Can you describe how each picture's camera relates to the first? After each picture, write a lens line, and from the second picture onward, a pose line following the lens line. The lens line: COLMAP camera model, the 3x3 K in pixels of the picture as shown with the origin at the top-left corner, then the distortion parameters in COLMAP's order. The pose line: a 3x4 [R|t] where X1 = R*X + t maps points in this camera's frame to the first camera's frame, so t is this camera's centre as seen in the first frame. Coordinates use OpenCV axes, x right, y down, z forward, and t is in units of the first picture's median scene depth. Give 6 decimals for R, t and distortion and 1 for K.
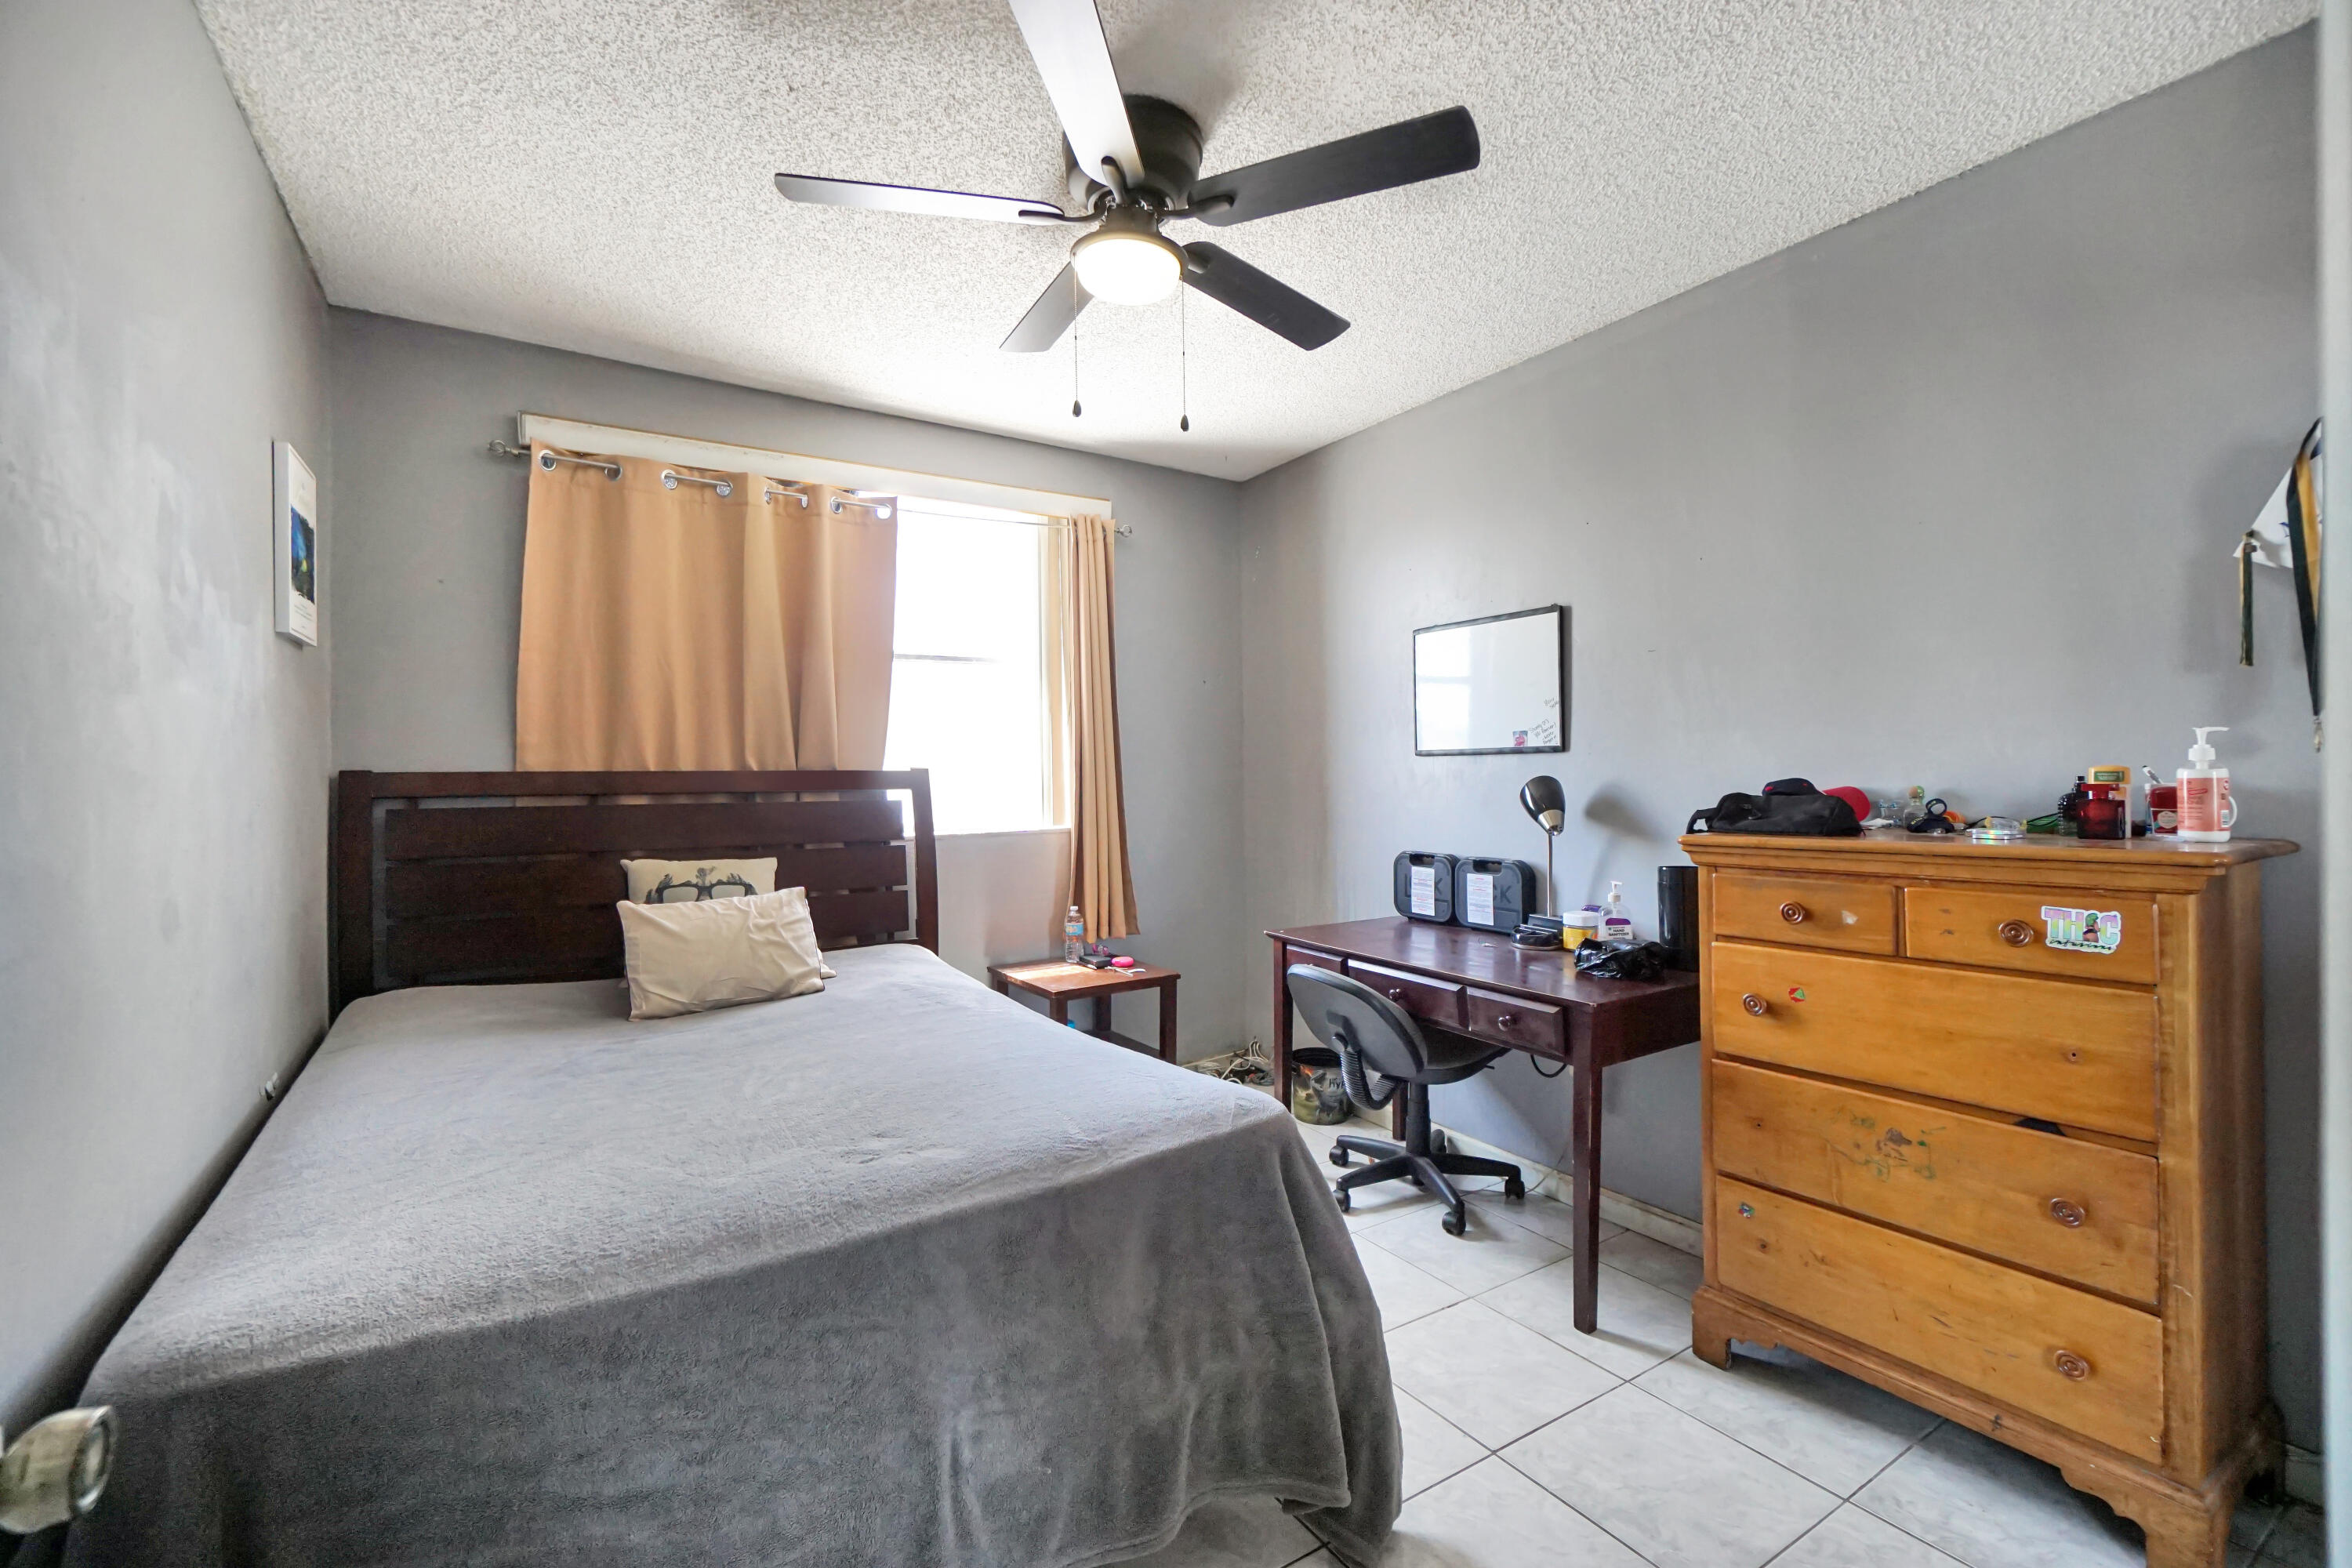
lens RADIAL K [[1012.3, 0, 1160.3], [0, 1012.3, 778.6], [0, 0, 1]] dist [0.002302, 0.000535]
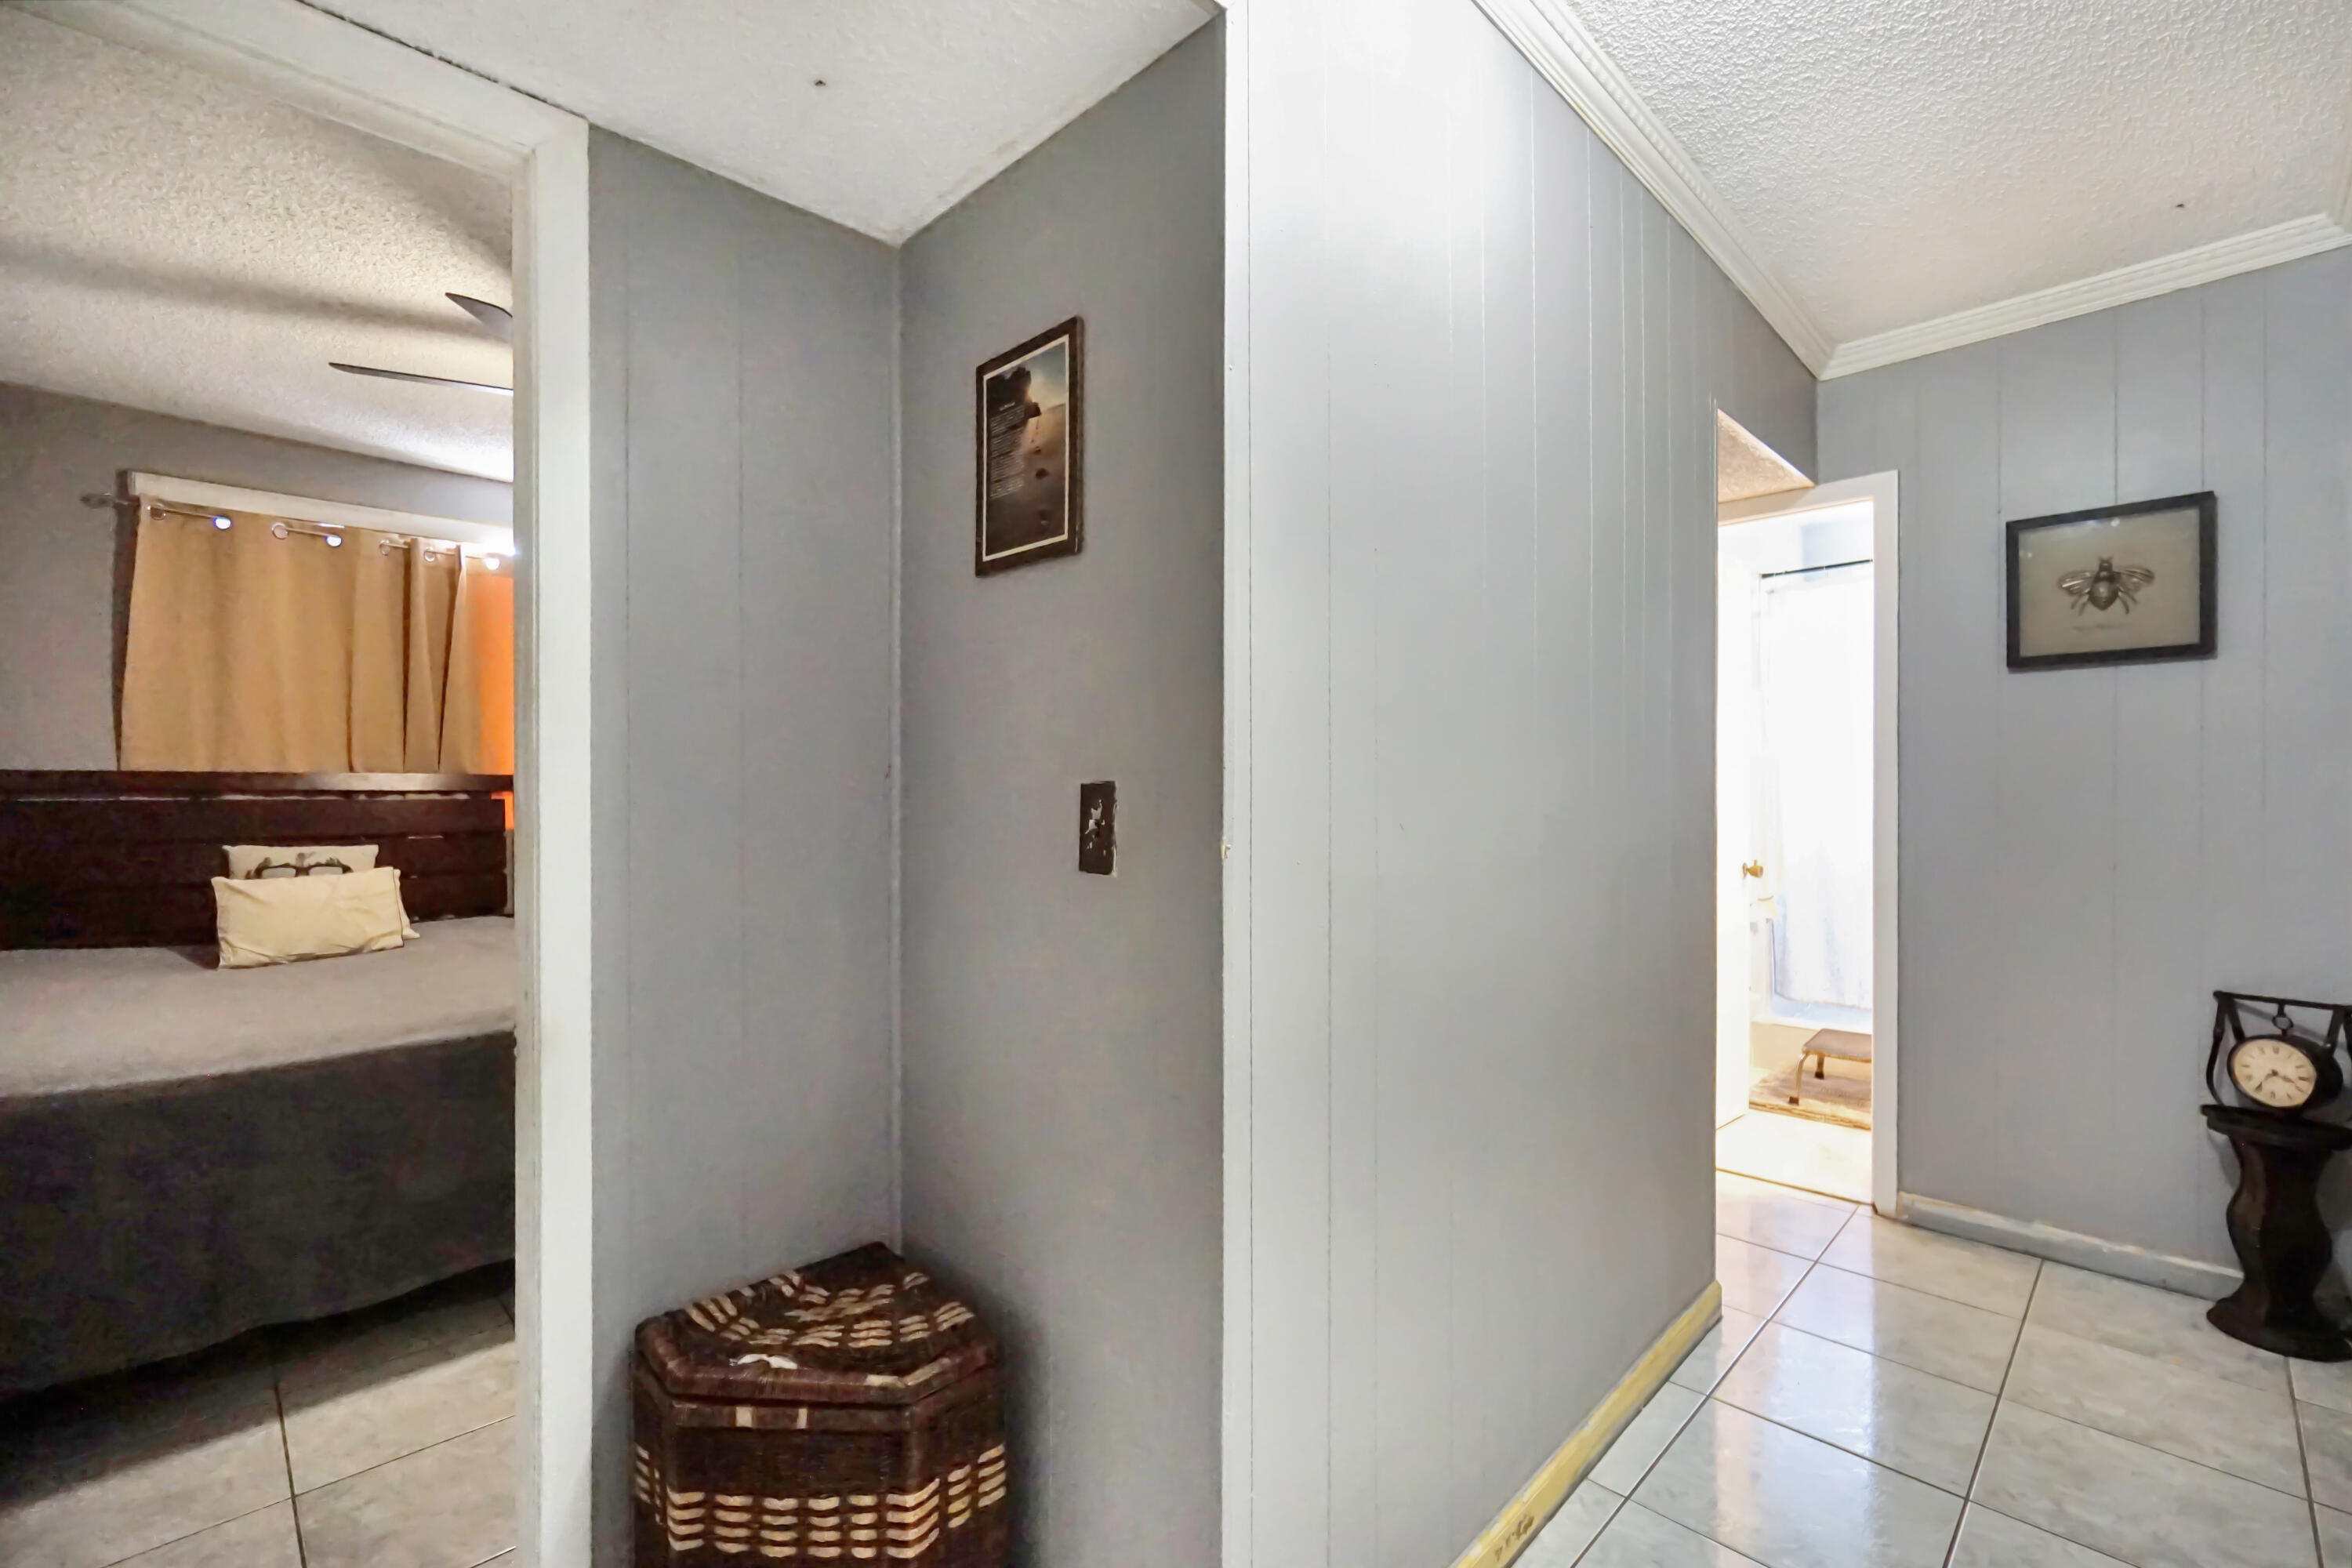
lens RADIAL K [[1012.3, 0, 1188.5], [0, 1012.3, 792.6], [0, 0, 1]] dist [0.002302, 0.000535]
pose [[0.979188, 0.014014, 0.202473, 0.353593], [-0.014807, 0.999887, 0.002403, -0.003390], [-0.202416, -0.005351, 0.979285, -0.426944]]
